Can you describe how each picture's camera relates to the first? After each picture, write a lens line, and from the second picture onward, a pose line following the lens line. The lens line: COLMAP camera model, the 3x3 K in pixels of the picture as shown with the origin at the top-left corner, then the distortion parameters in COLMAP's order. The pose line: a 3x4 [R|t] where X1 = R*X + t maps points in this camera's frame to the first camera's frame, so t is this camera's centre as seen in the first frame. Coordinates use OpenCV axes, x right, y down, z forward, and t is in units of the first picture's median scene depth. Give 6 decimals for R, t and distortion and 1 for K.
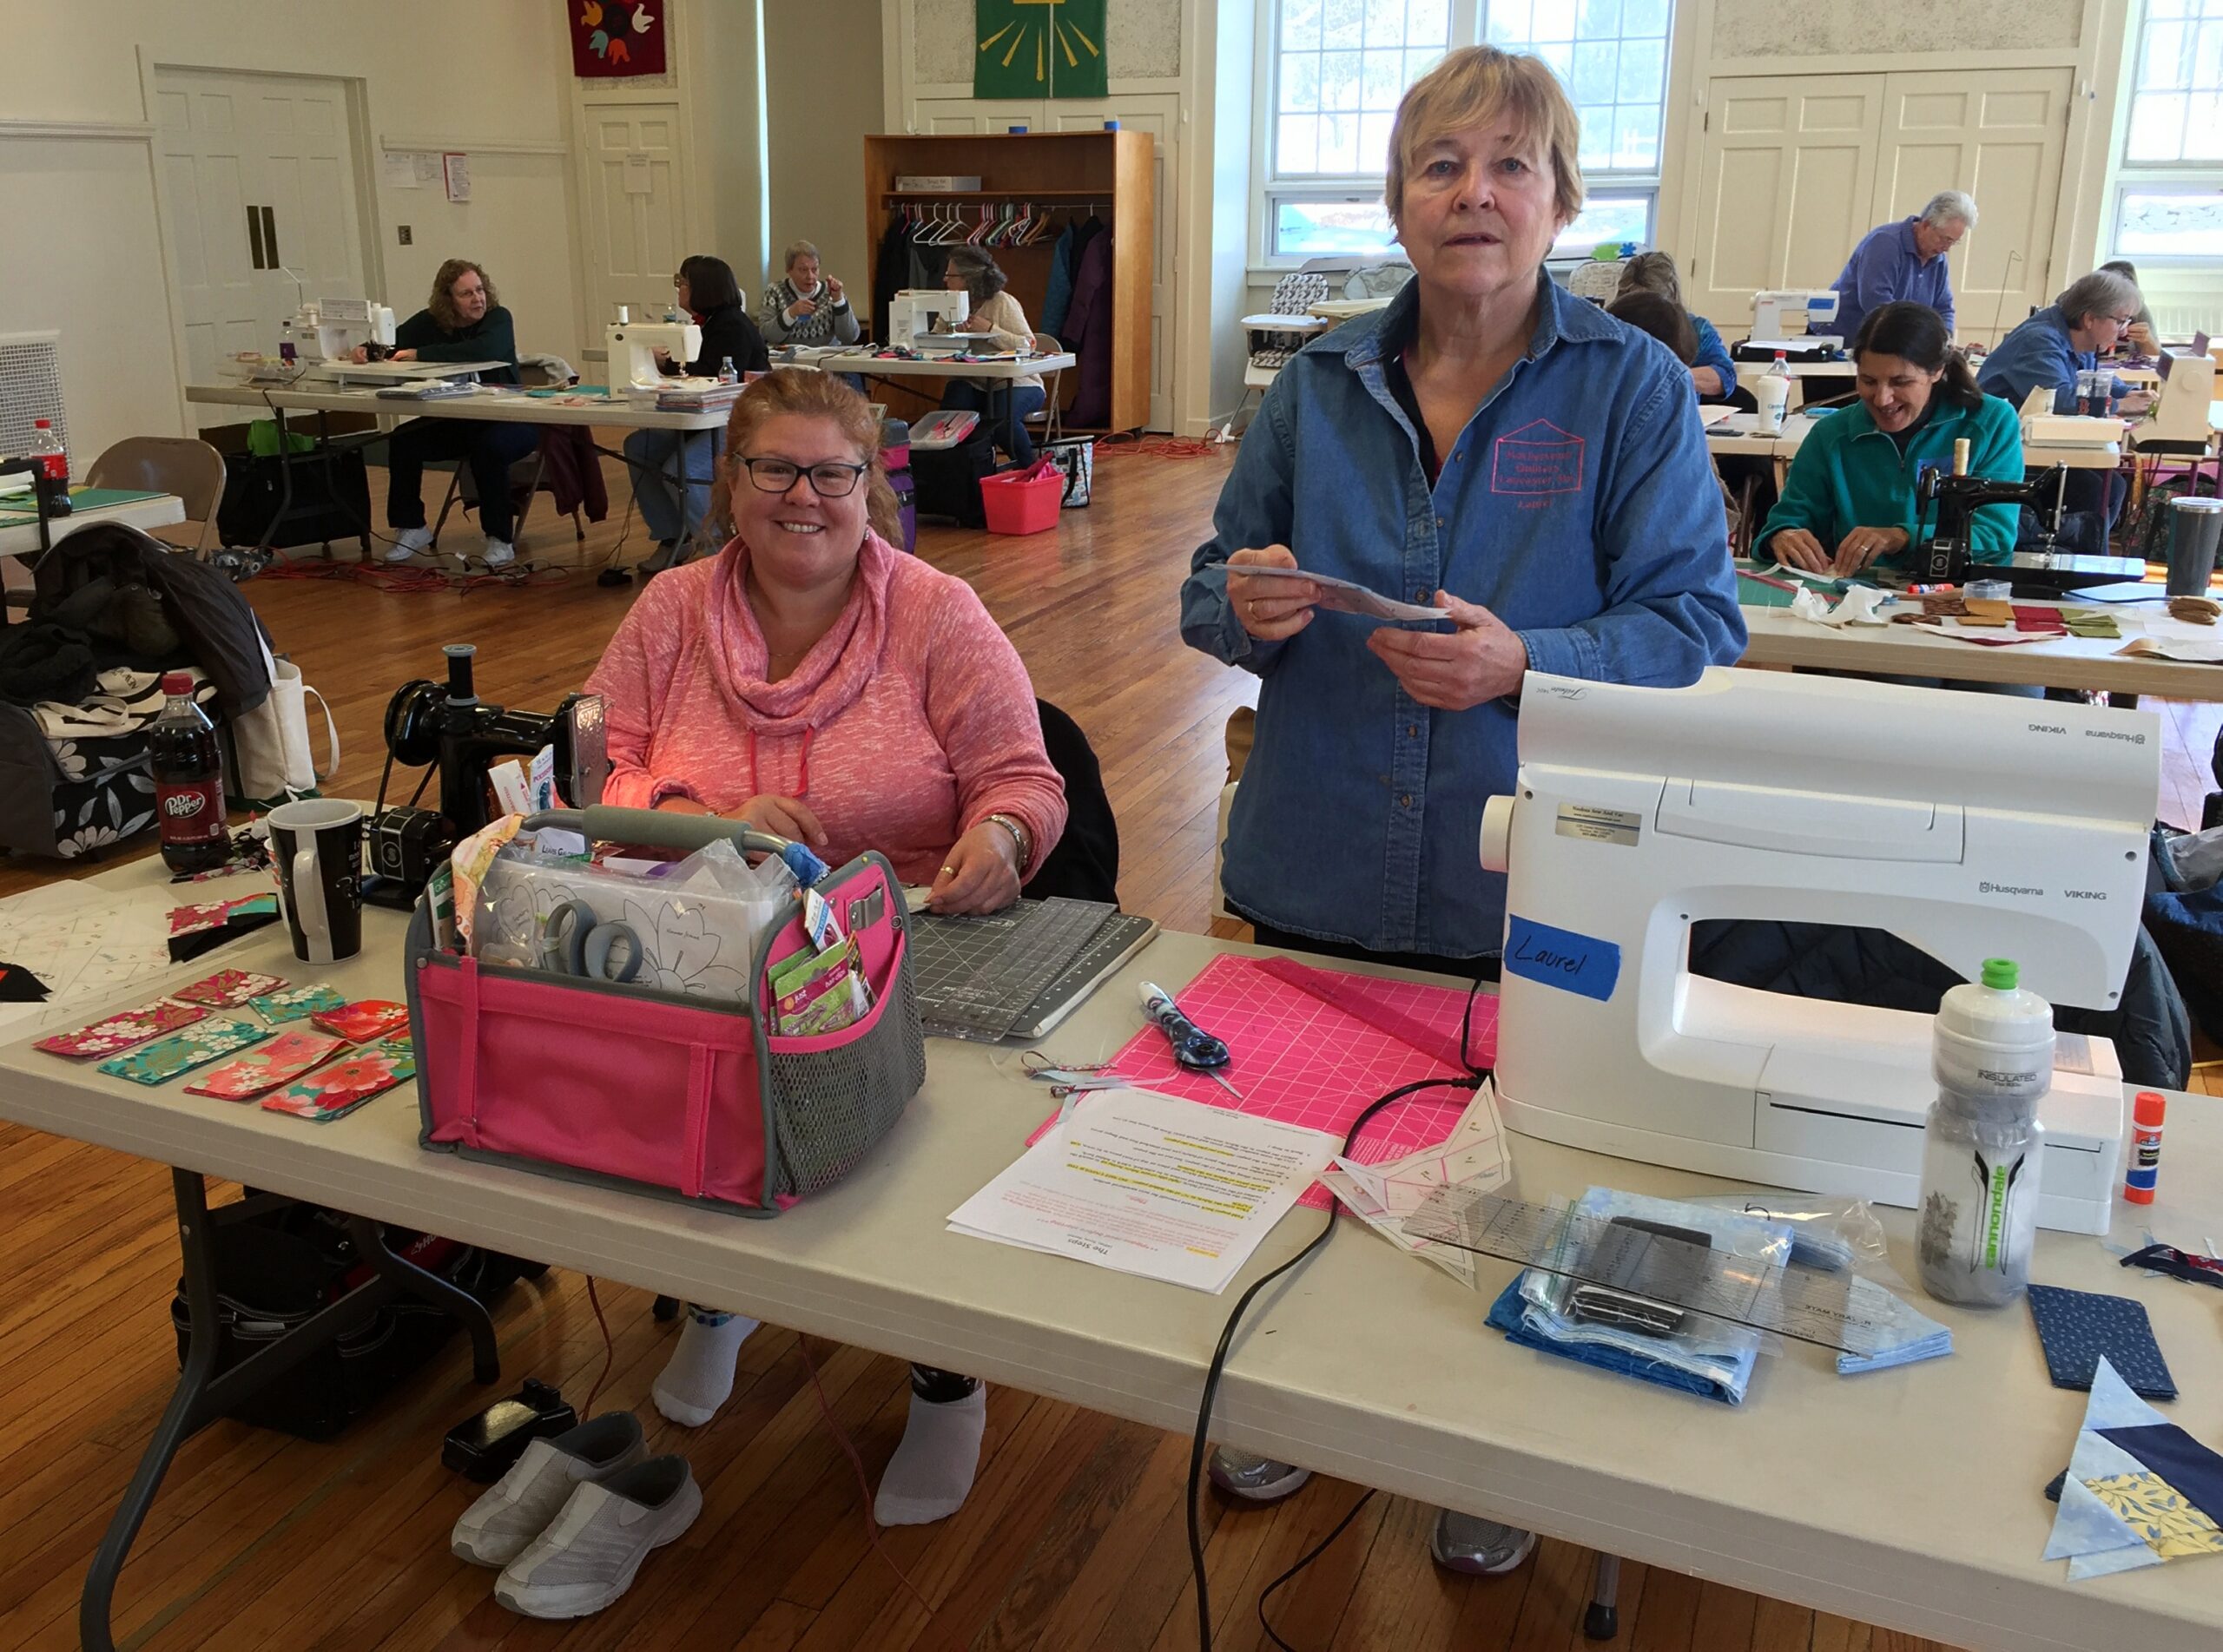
lens RADIAL K [[1932.9, 0, 1033.2], [0, 1932.9, 811.9], [0, 0, 1]] dist [0.012617, 0.012741]
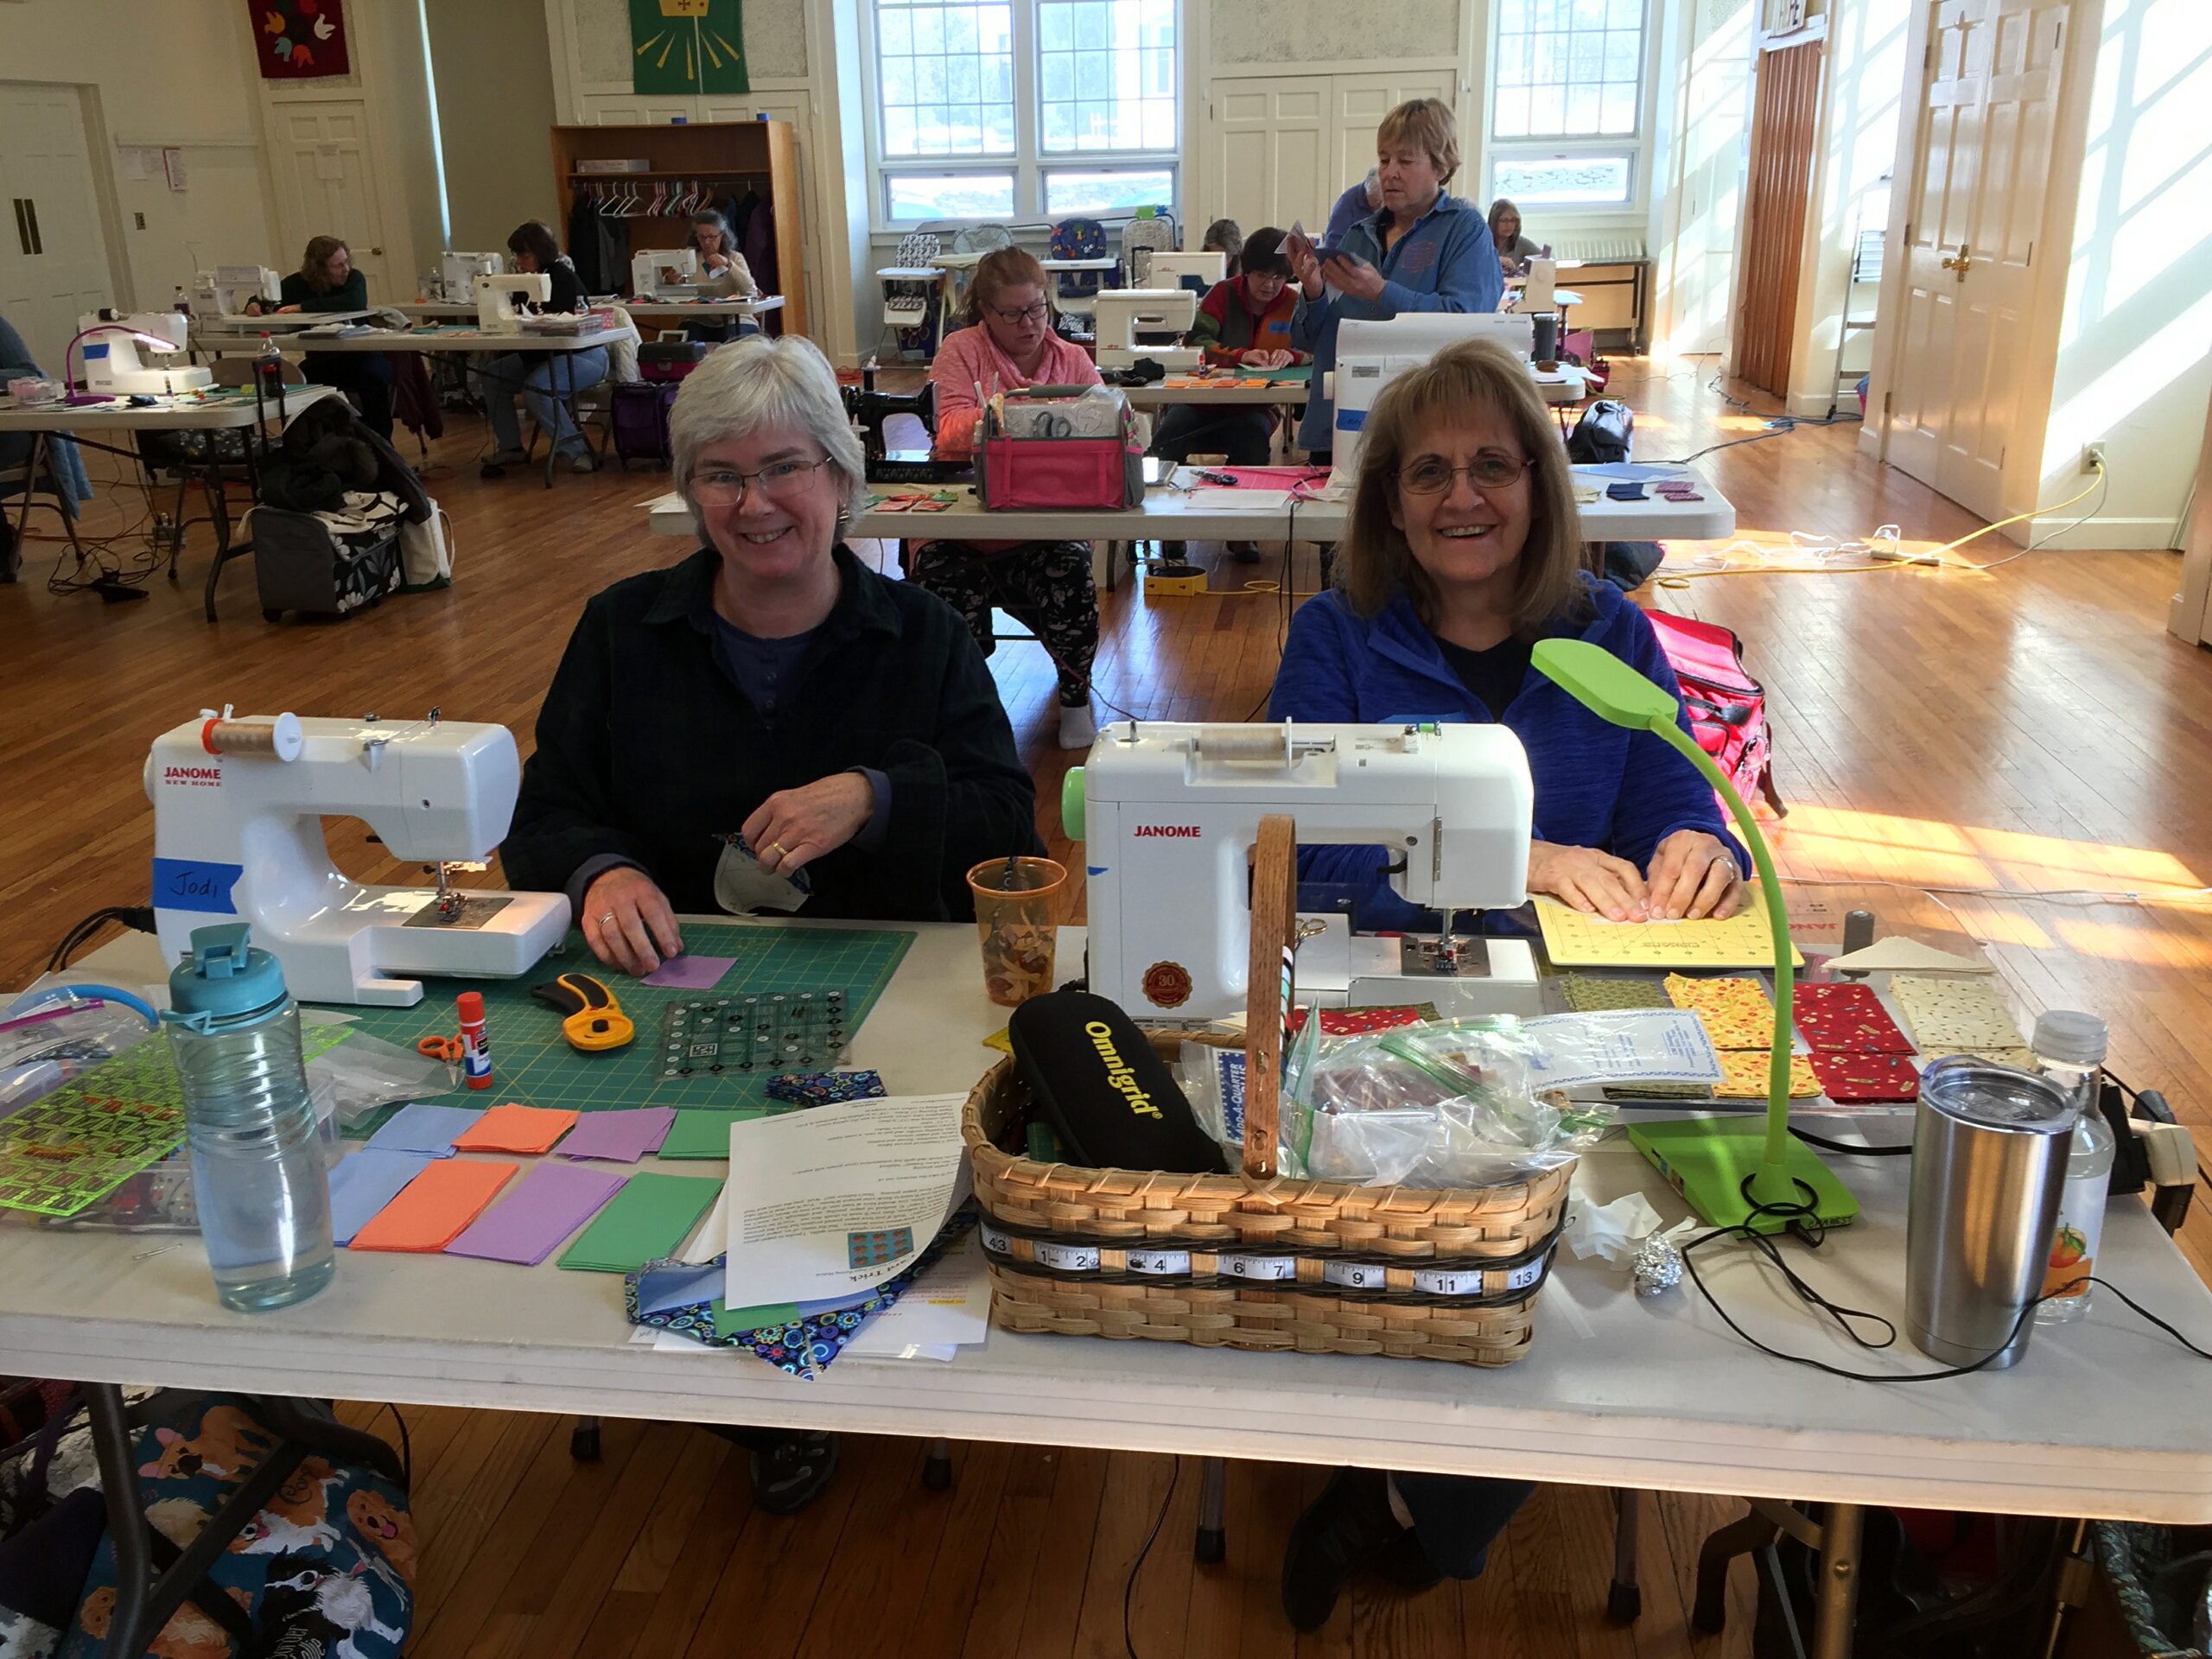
lens RADIAL K [[1888.3, 0, 1106.0], [0, 1888.3, 829.5], [0, 0, 1]] dist [0.013445, -0.059822]
pose [[0.956271, -0.108081, 0.271778, -0.122221], [0.101173, 0.994090, 0.039345, 0.070157], [-0.274425, -0.010128, 0.961555, -0.217165]]
